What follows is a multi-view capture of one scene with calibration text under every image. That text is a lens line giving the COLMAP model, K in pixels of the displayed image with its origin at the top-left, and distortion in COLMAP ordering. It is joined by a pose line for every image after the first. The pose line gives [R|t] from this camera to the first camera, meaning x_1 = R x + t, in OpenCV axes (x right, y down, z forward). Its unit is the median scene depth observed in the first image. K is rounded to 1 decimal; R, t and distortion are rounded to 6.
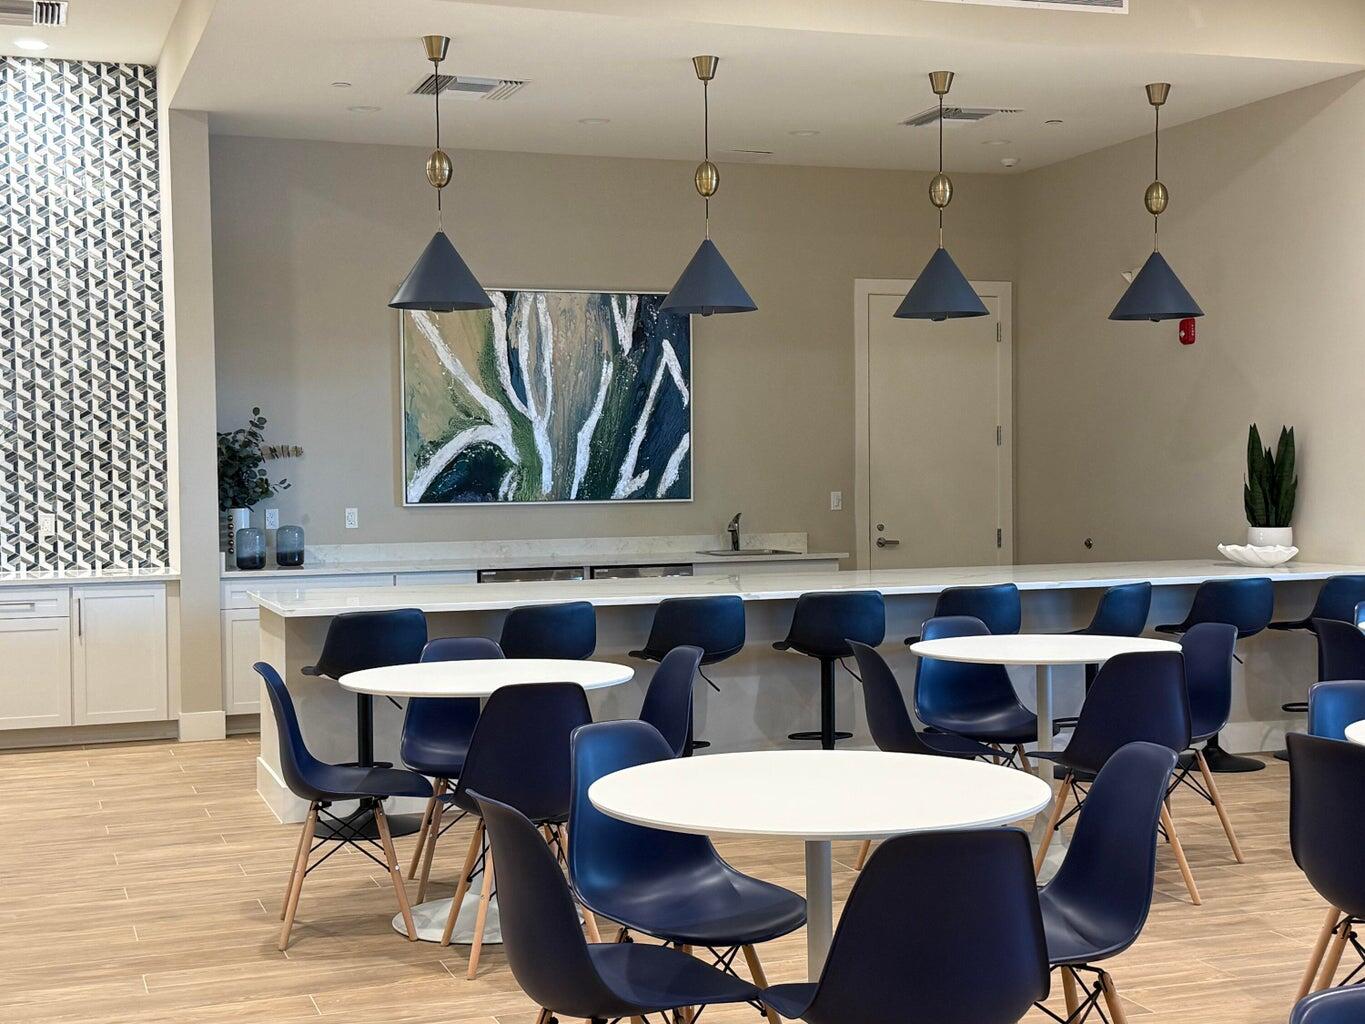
lens RADIAL K [[1863.3, 0, 683.2], [0, 1863.3, 509.5], [0, 0, 1]] dist [0.170821, 0.000000]
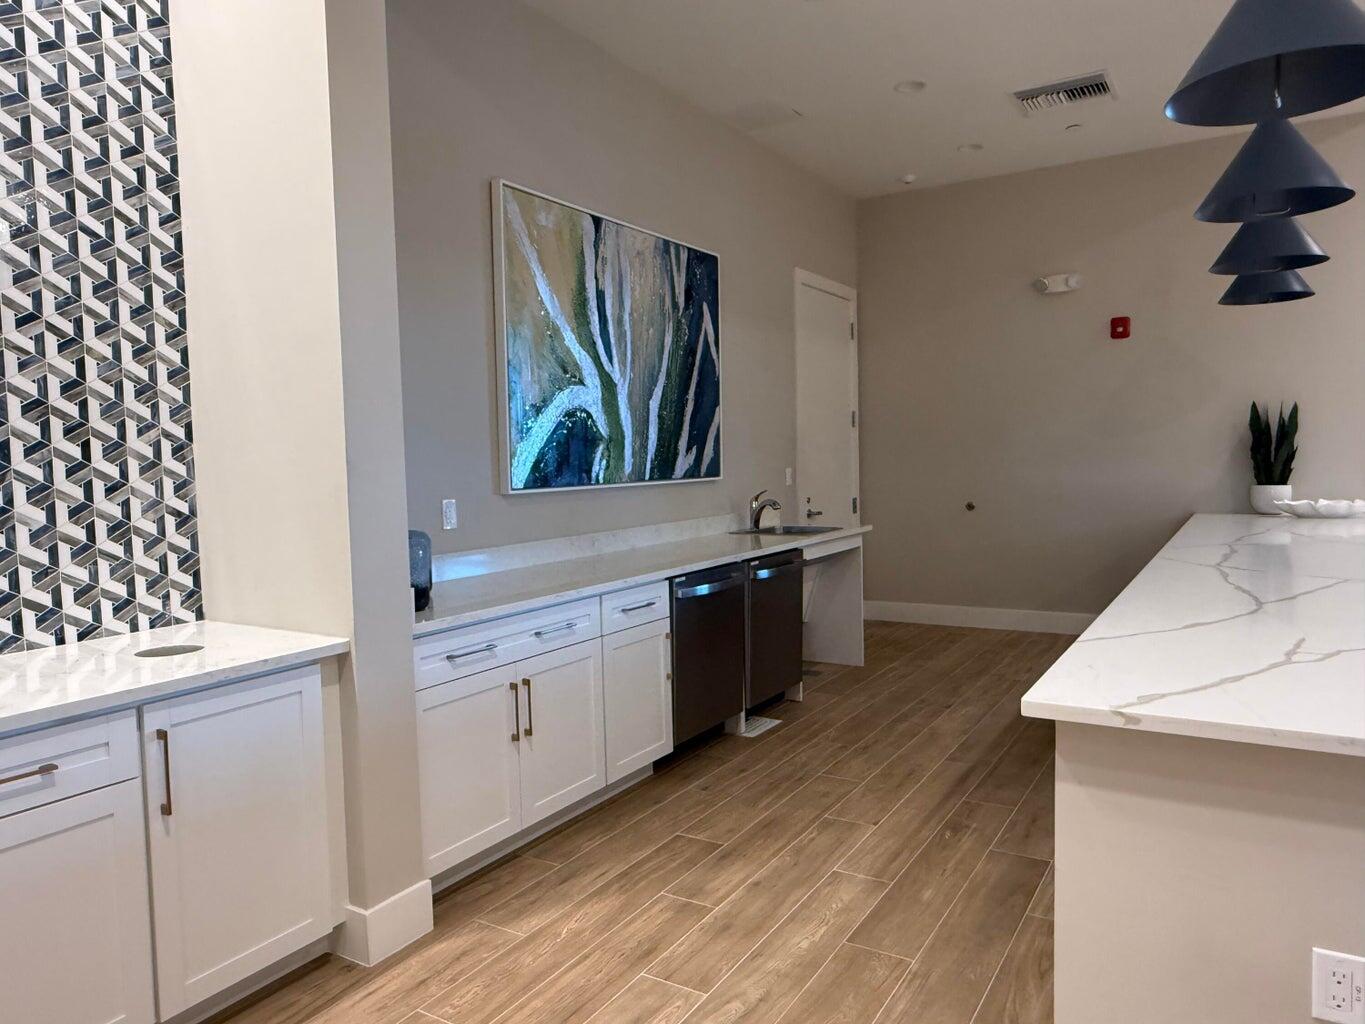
lens RADIAL K [[925.3, 0, 682.8], [0, 925.3, 509.3], [0, 0, 1]] dist [-0.001605, 0.005209]
pose [[0.780271, -0.044006, 0.623891, -0.330461], [0.029566, 0.999002, 0.033488, -0.006046], [-0.624742, -0.007684, 0.780793, 0.710841]]
